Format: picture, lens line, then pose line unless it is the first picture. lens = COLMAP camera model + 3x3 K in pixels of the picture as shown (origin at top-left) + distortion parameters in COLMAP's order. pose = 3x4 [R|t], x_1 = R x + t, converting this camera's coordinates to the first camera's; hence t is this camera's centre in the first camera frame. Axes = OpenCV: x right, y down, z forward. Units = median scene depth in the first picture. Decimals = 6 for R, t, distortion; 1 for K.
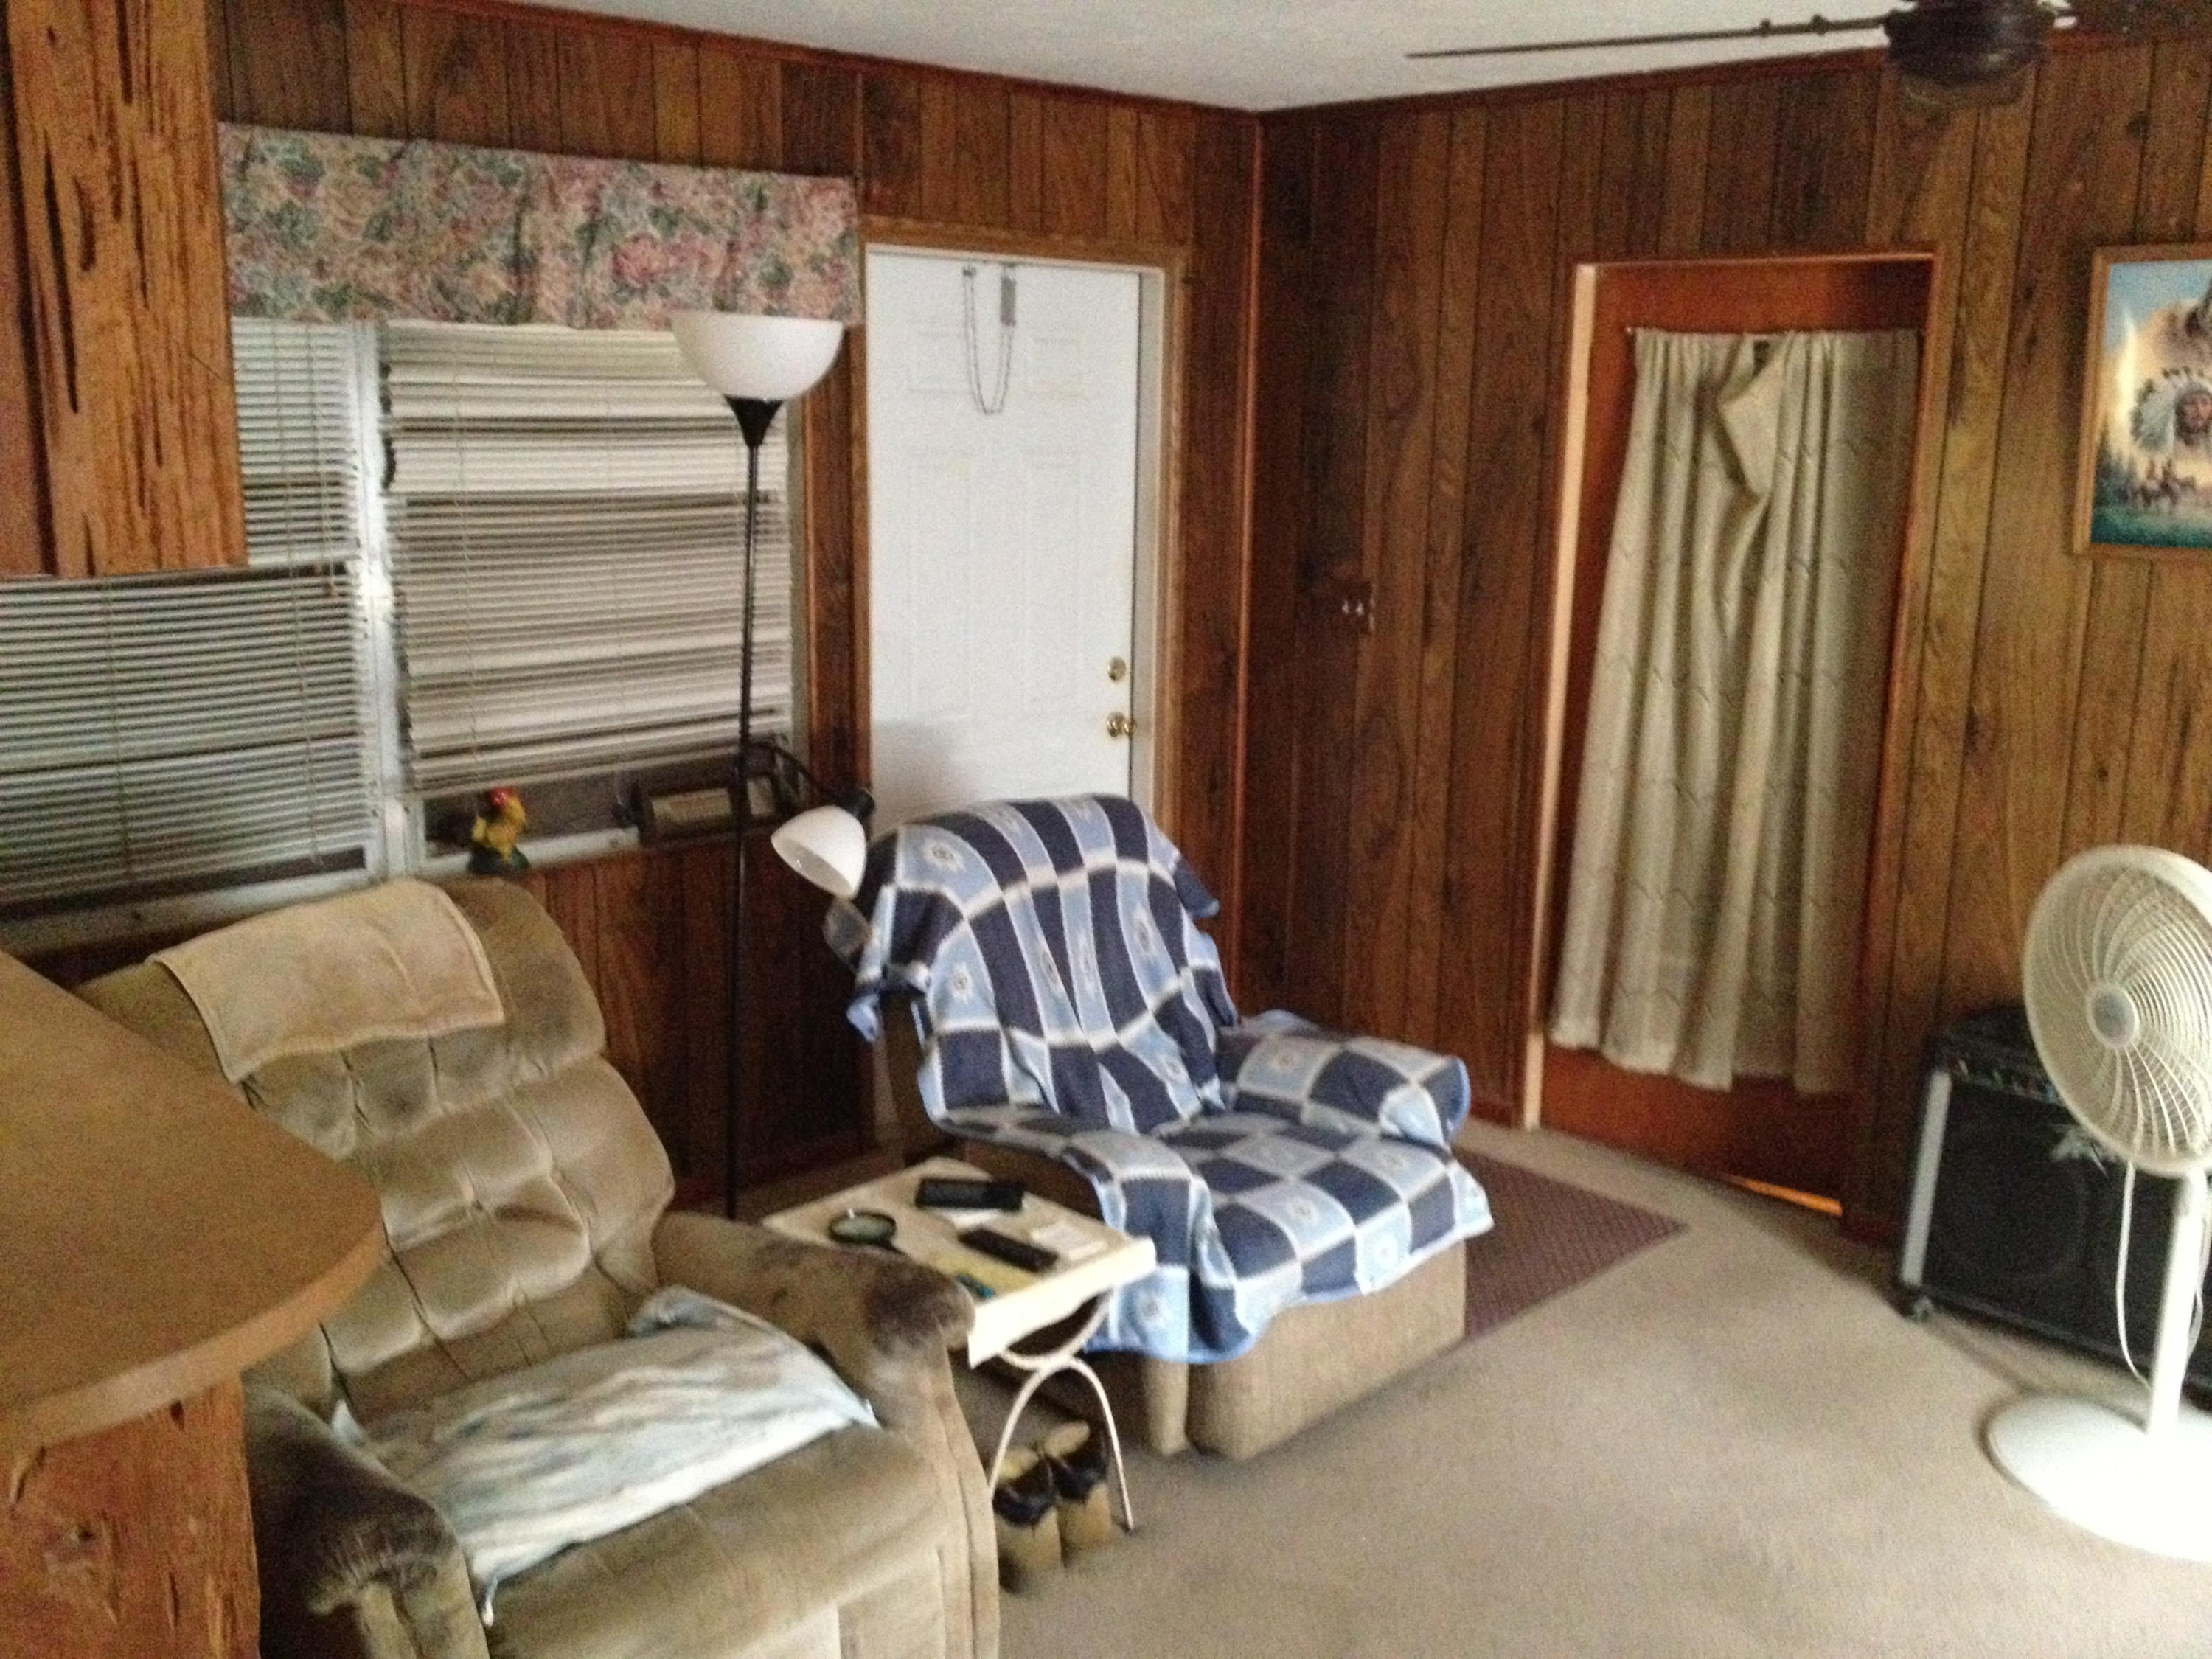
lens RADIAL K [[2120.0, 0, 1078.5], [0, 2120.0, 835.3], [0, 0, 1]] dist [0.091218, -0.148861]
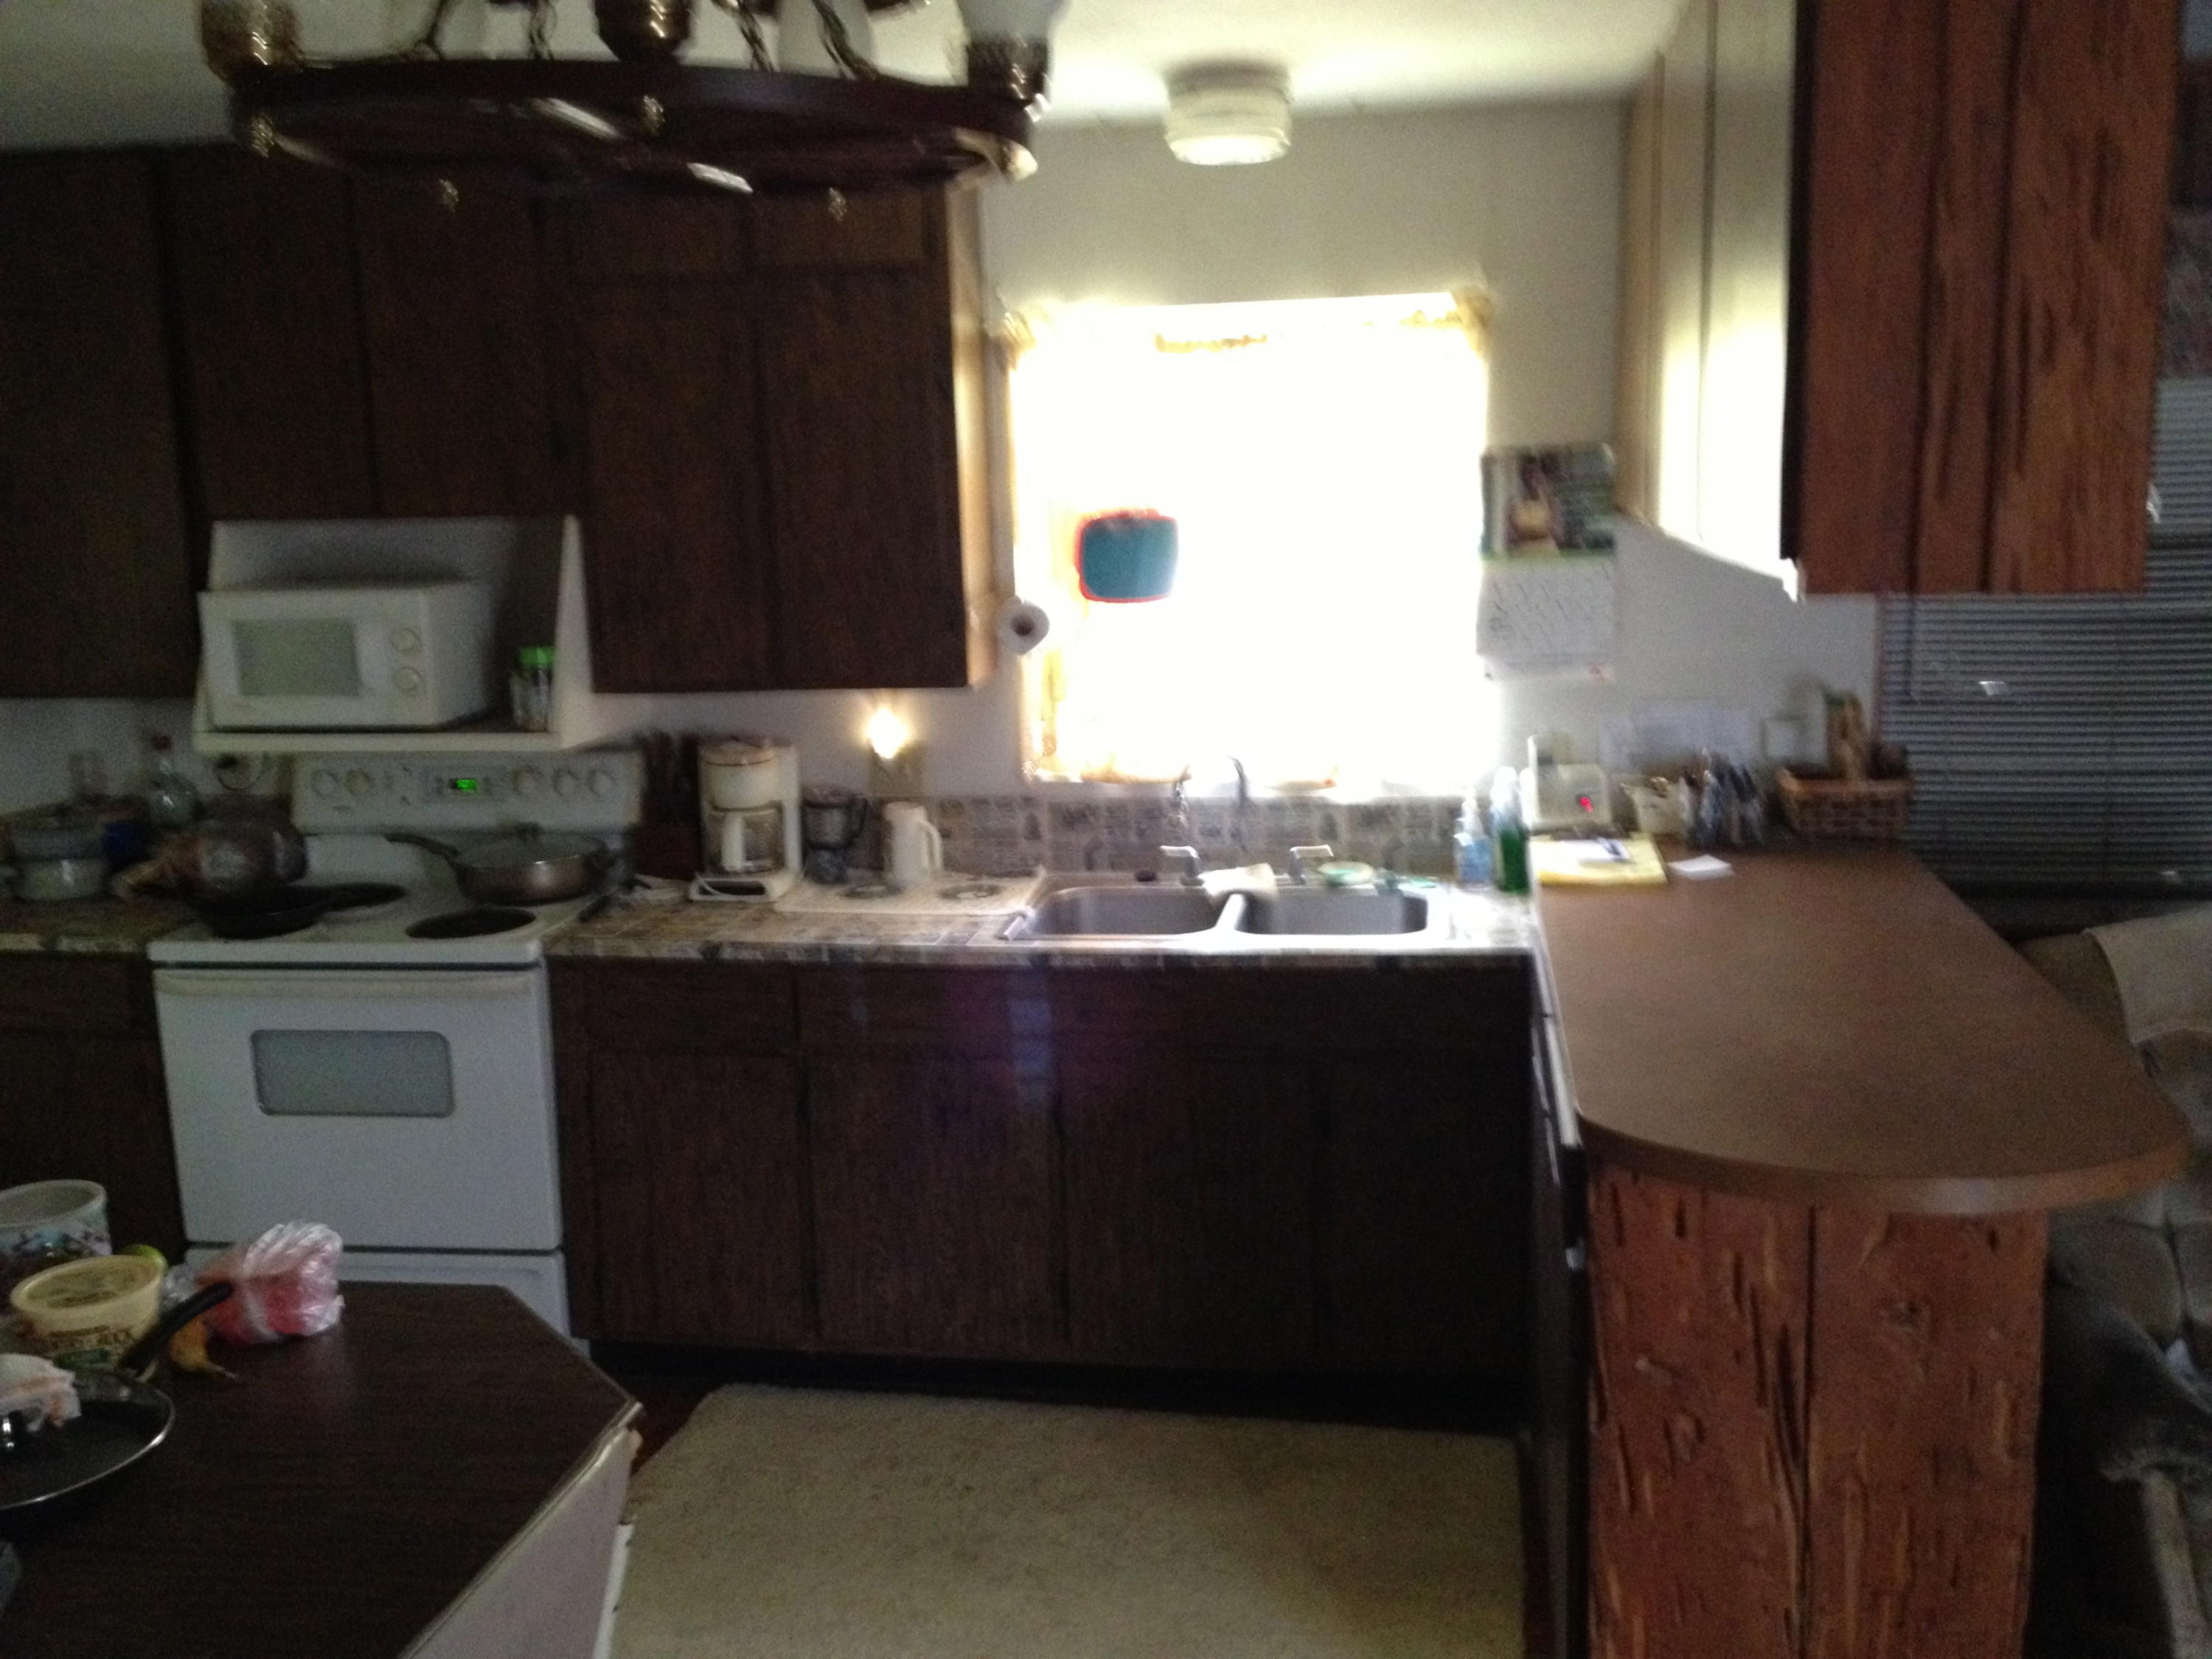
lens RADIAL K [[2120.0, 0, 1078.5], [0, 2120.0, 835.3], [0, 0, 1]] dist [0.091218, -0.148861]
pose [[0.604456, 0.117463, -0.787931, 0.194705], [-0.136899, 0.989672, 0.042517, 0.037665], [0.784788, 0.082167, 0.614294, -0.203030]]
